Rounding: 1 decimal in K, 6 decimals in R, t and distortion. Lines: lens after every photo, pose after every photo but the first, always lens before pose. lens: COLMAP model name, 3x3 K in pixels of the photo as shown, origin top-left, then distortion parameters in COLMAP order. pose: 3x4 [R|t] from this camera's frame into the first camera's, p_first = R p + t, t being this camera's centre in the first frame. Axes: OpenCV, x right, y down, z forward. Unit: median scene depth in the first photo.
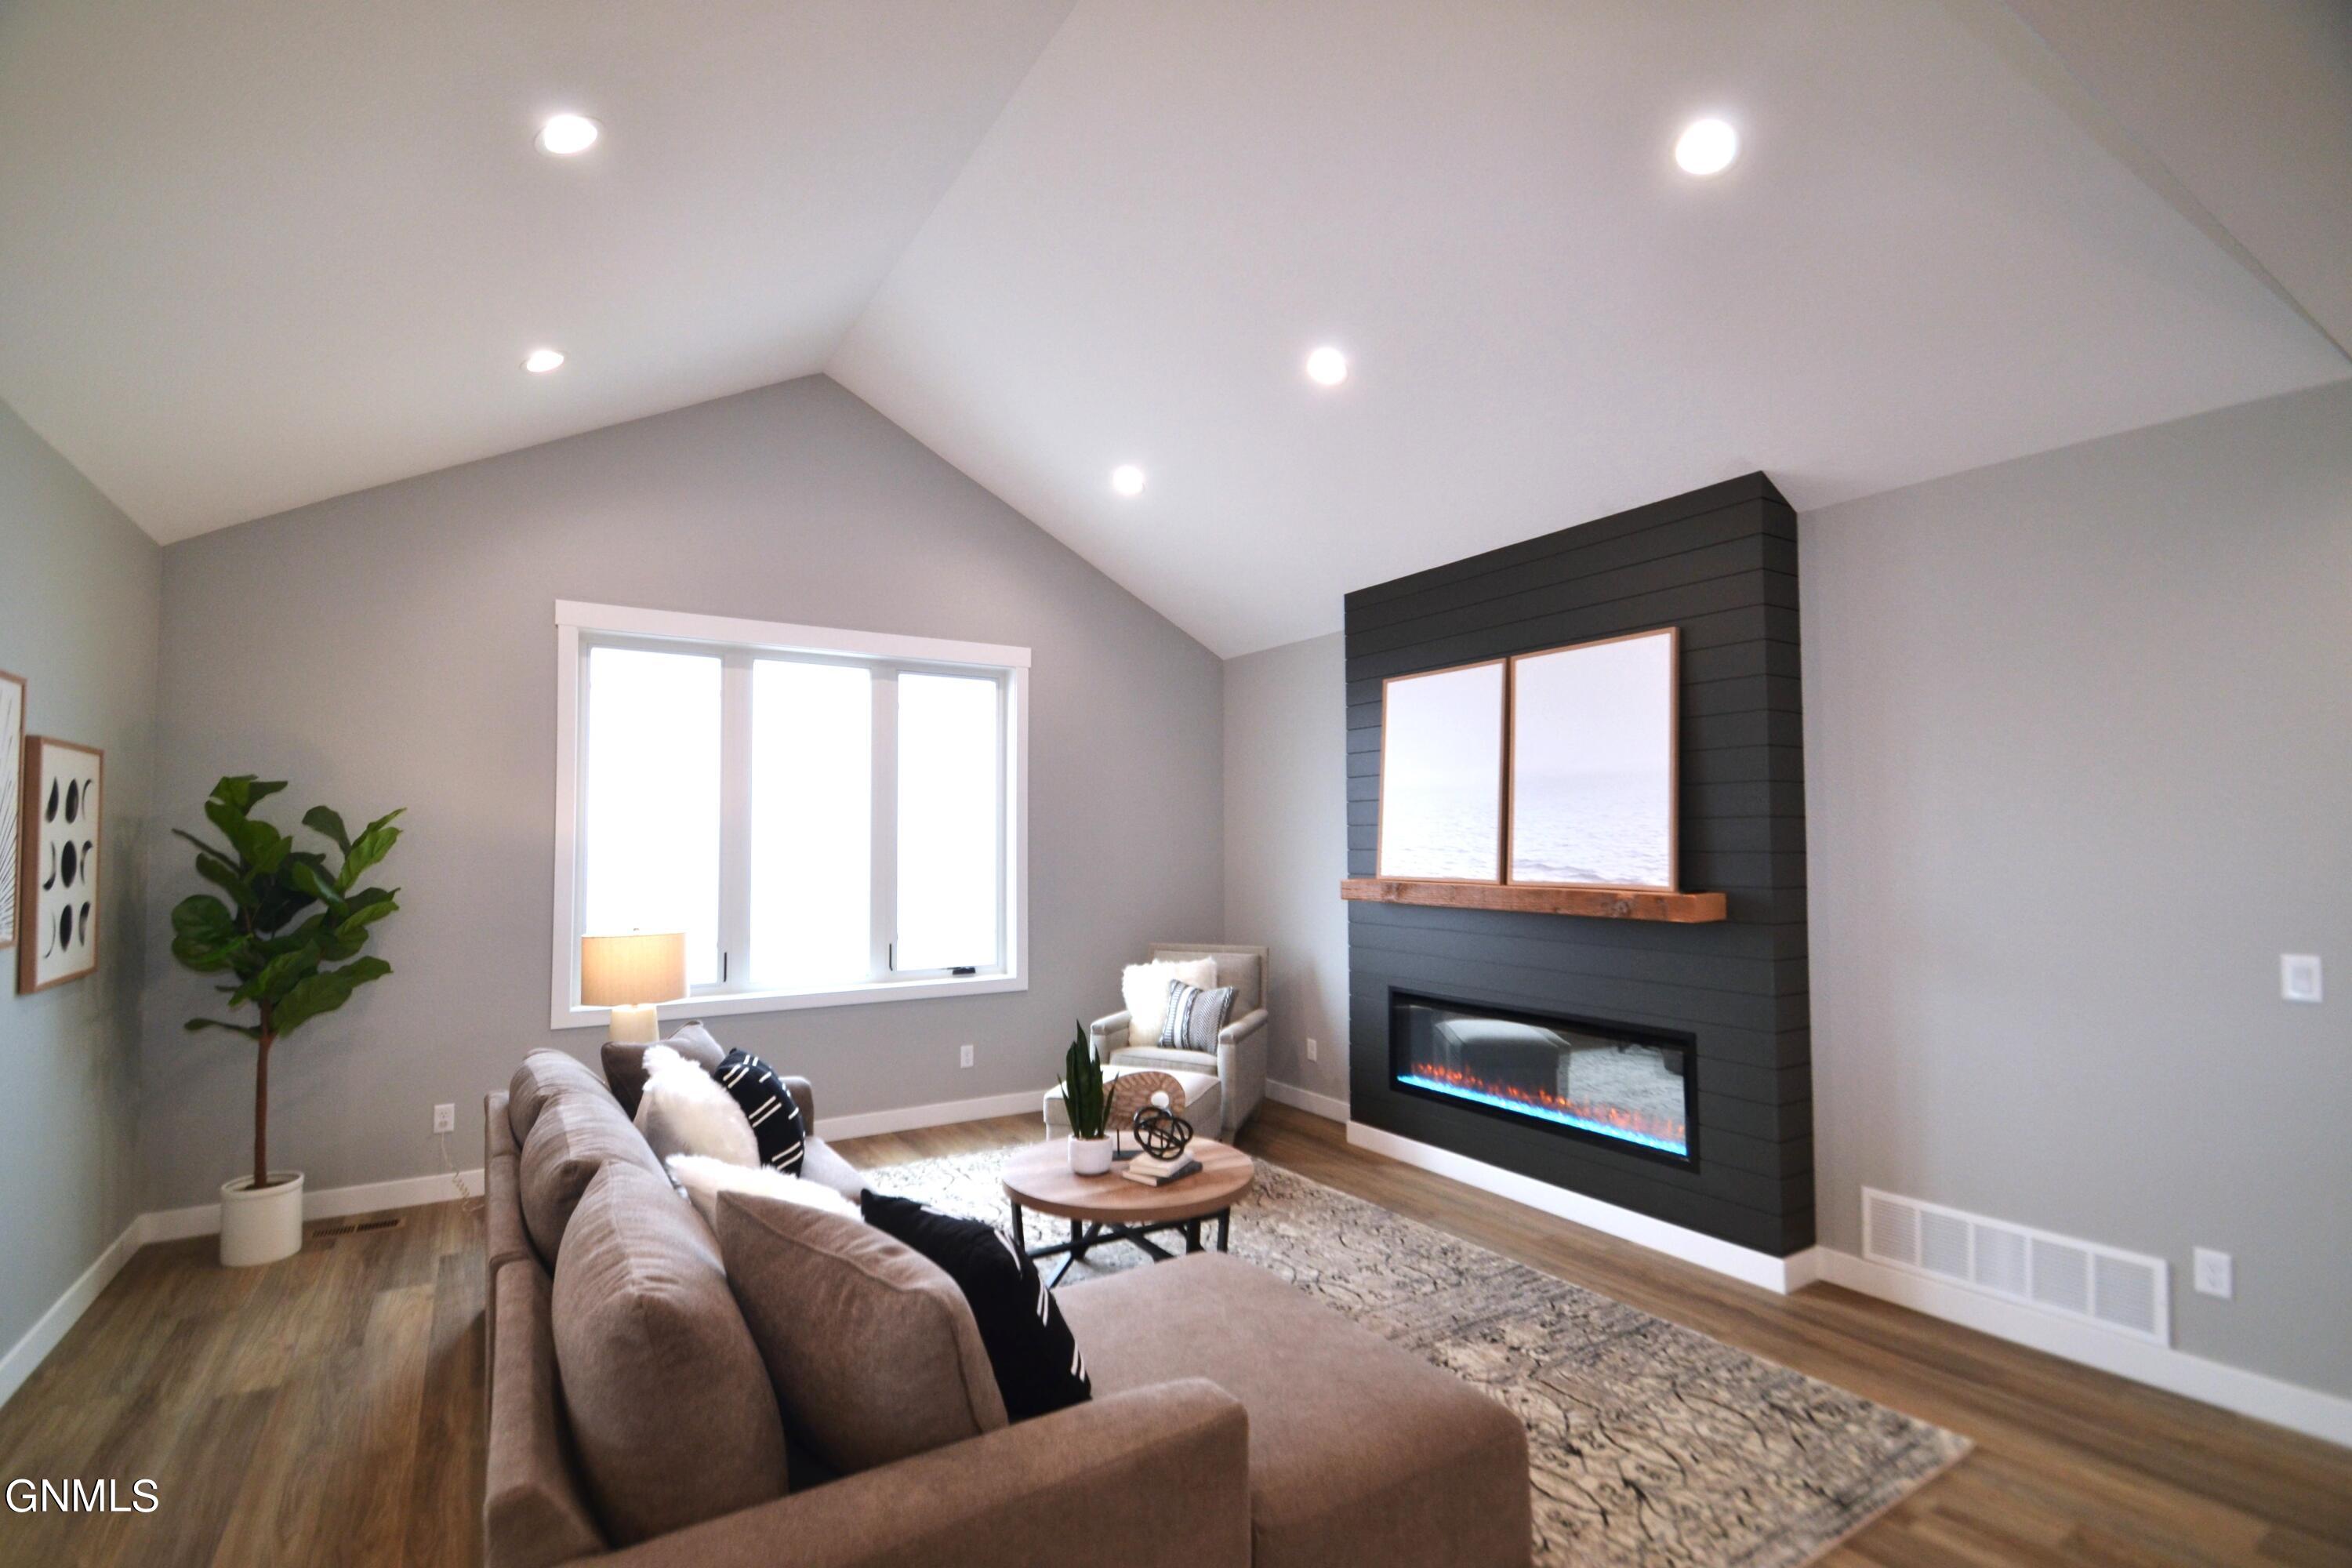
lens RADIAL K [[1052.5, 0, 1144.1], [0, 1052.5, 800.3], [0, 0, 1]] dist [0.010816, -0.015512]
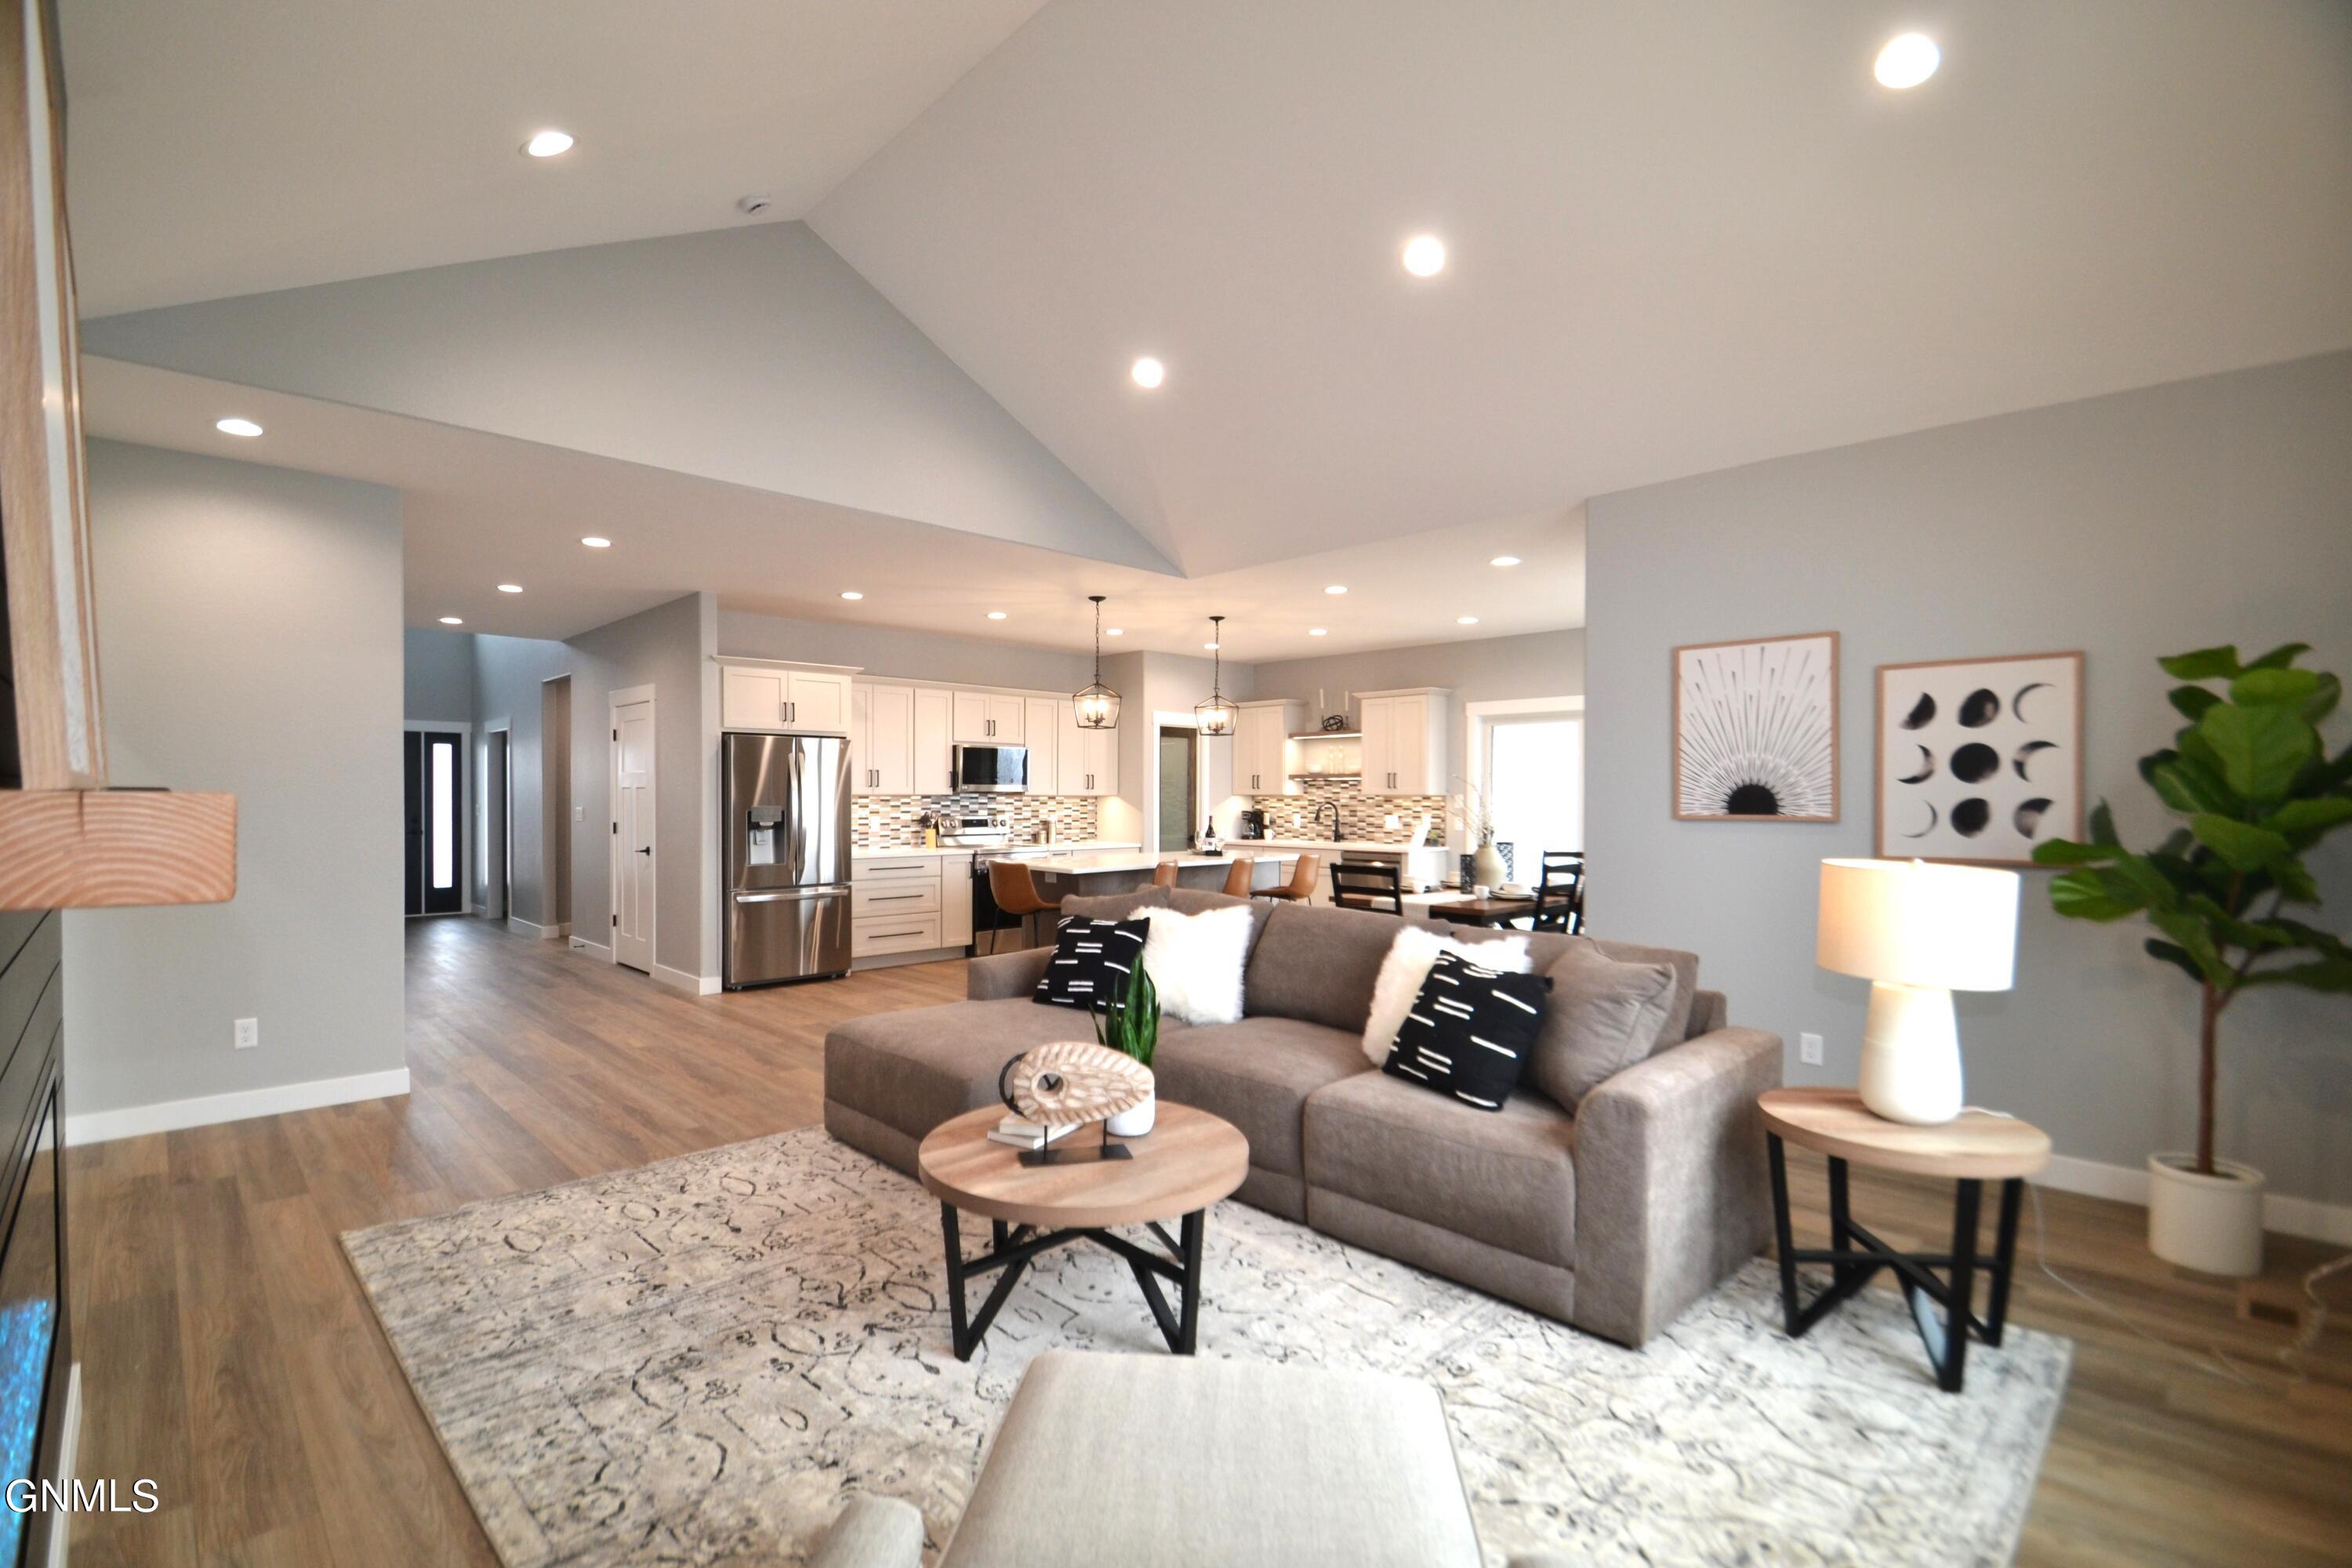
lens RADIAL K [[1052.5, 0, 1144.1], [0, 1052.5, 800.3], [0, 0, 1]] dist [0.010816, -0.015512]
pose [[-0.976732, 0.001262, -0.214462, 0.095505], [0.008660, 0.999399, -0.033561, 0.105948], [0.214291, -0.034637, -0.976156, 1.536050]]
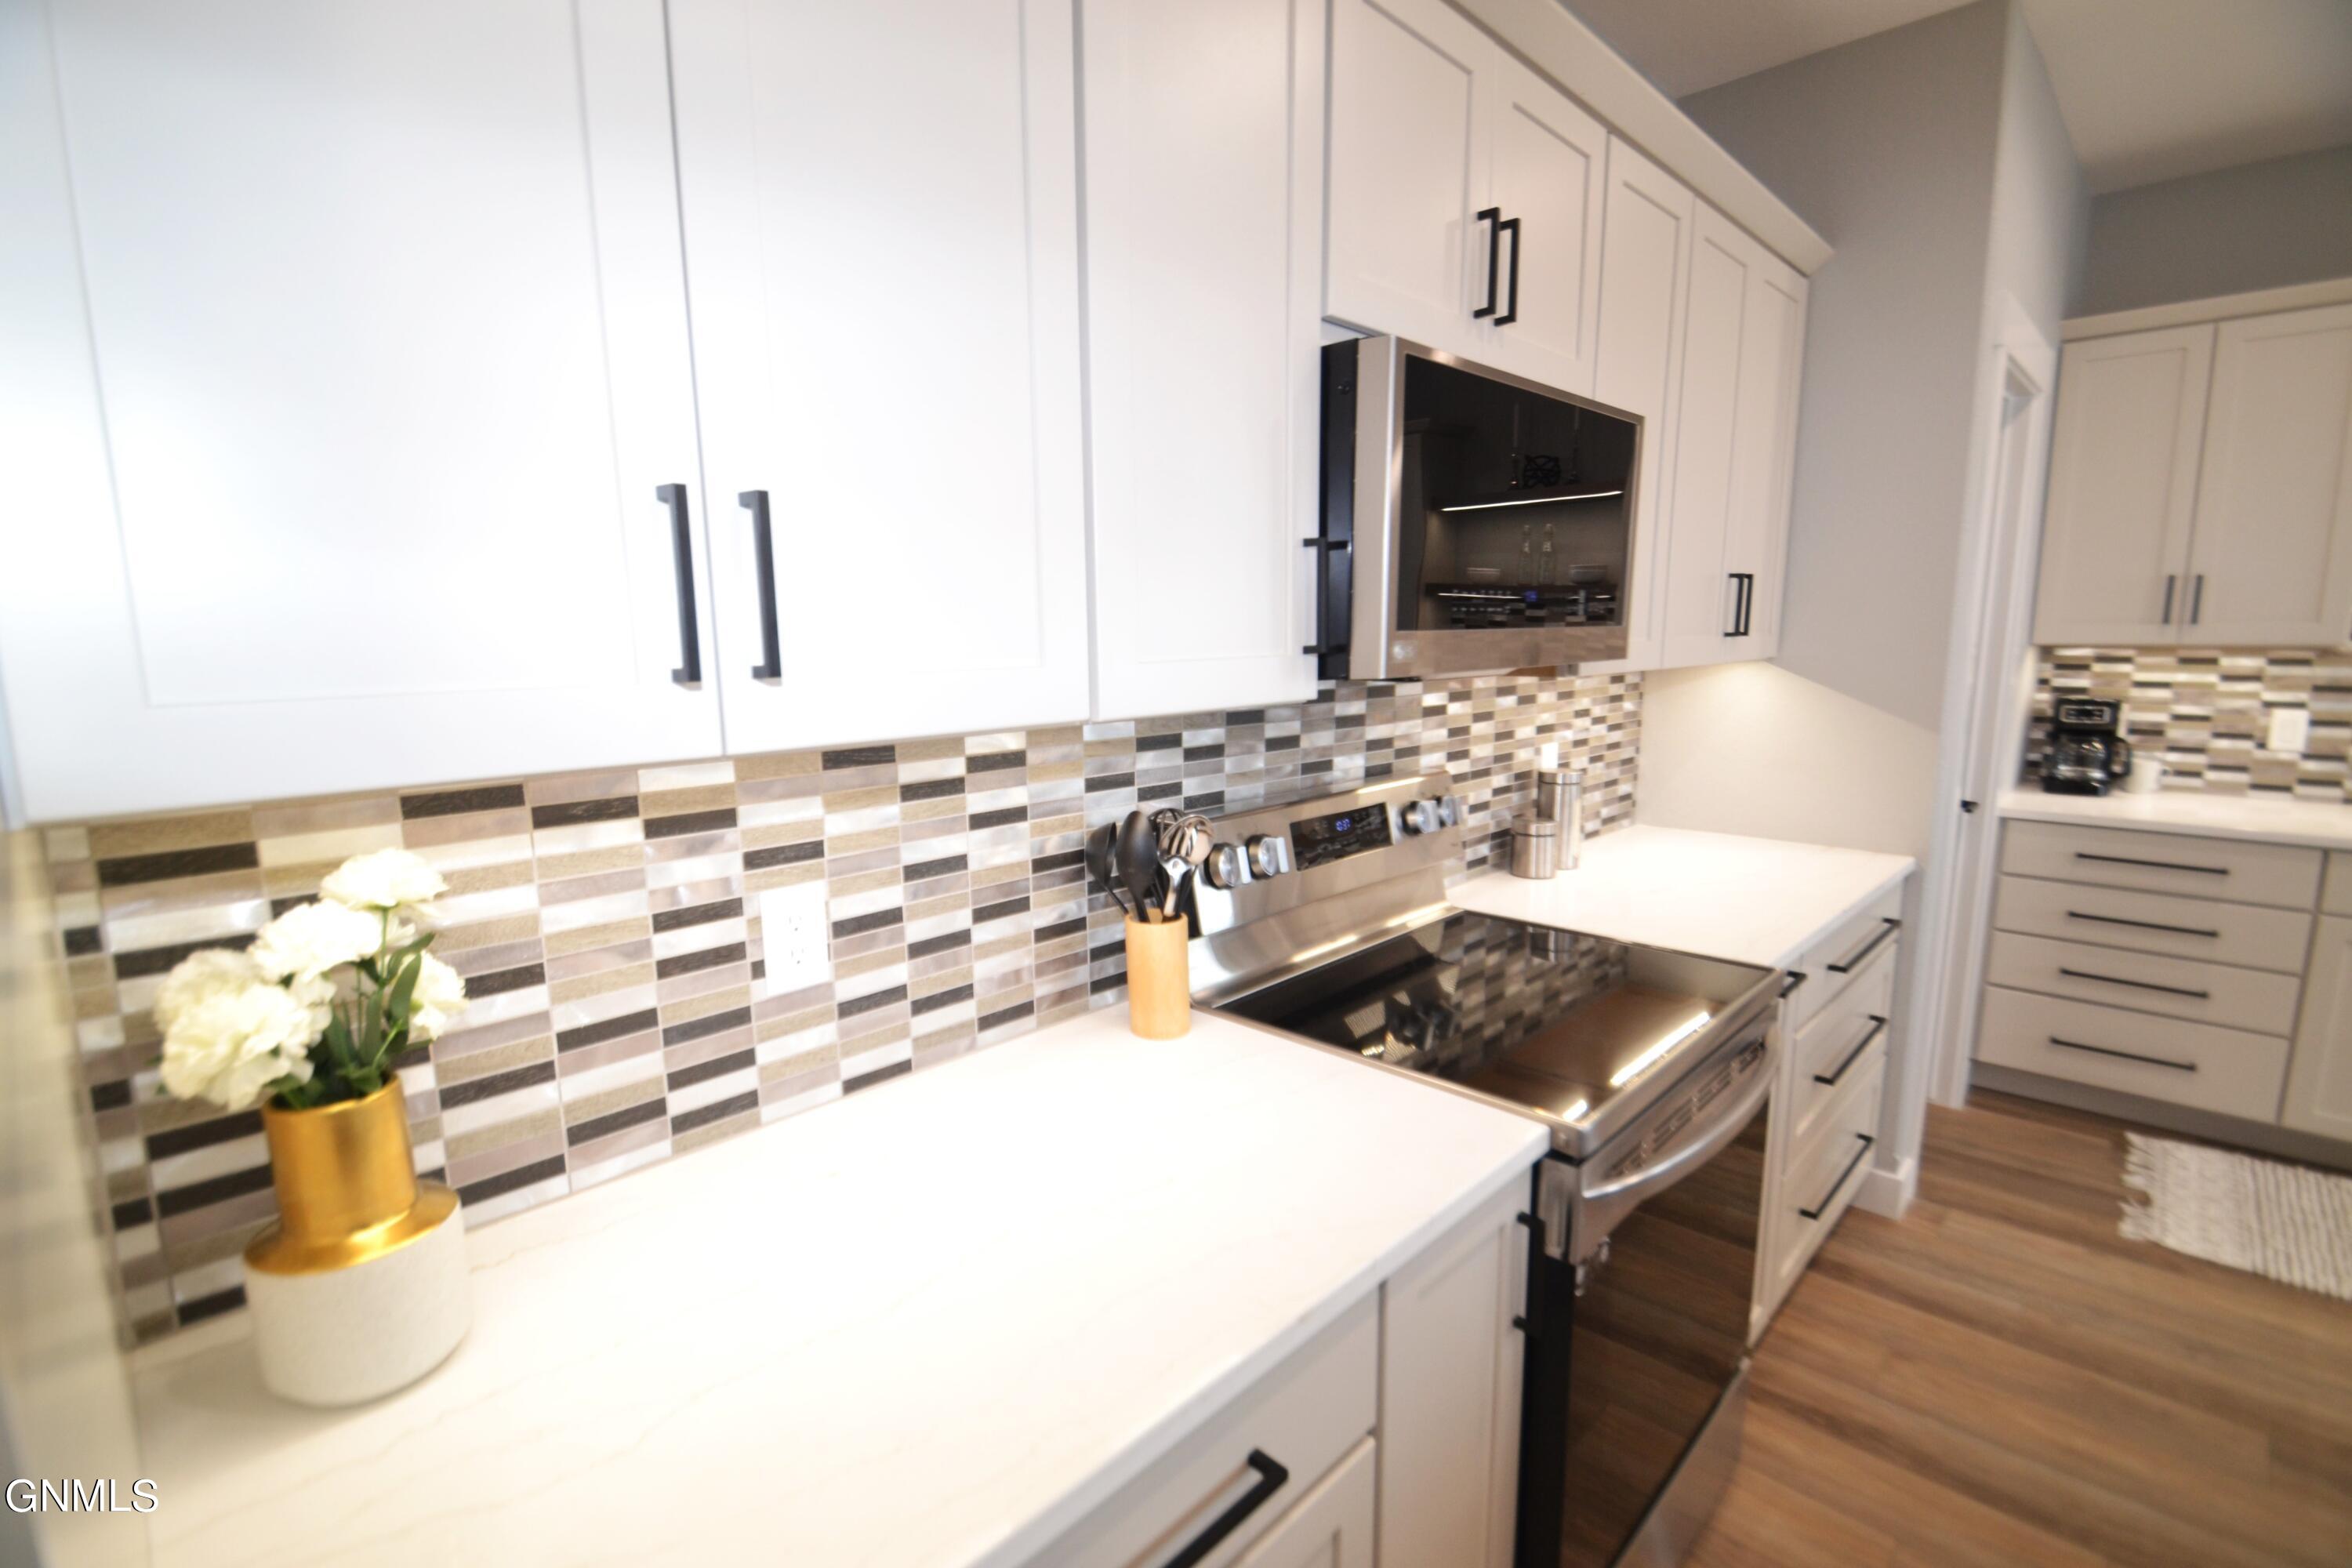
lens RADIAL K [[1052.5, 0, 1144.1], [0, 1052.5, 800.3], [0, 0, 1]] dist [0.010816, -0.015512]
pose [[-0.973417, 0.053027, -0.222818, 0.139133], [0.025371, 0.991808, 0.125195, 0.007377], [0.227632, 0.116214, -0.966788, -0.345884]]
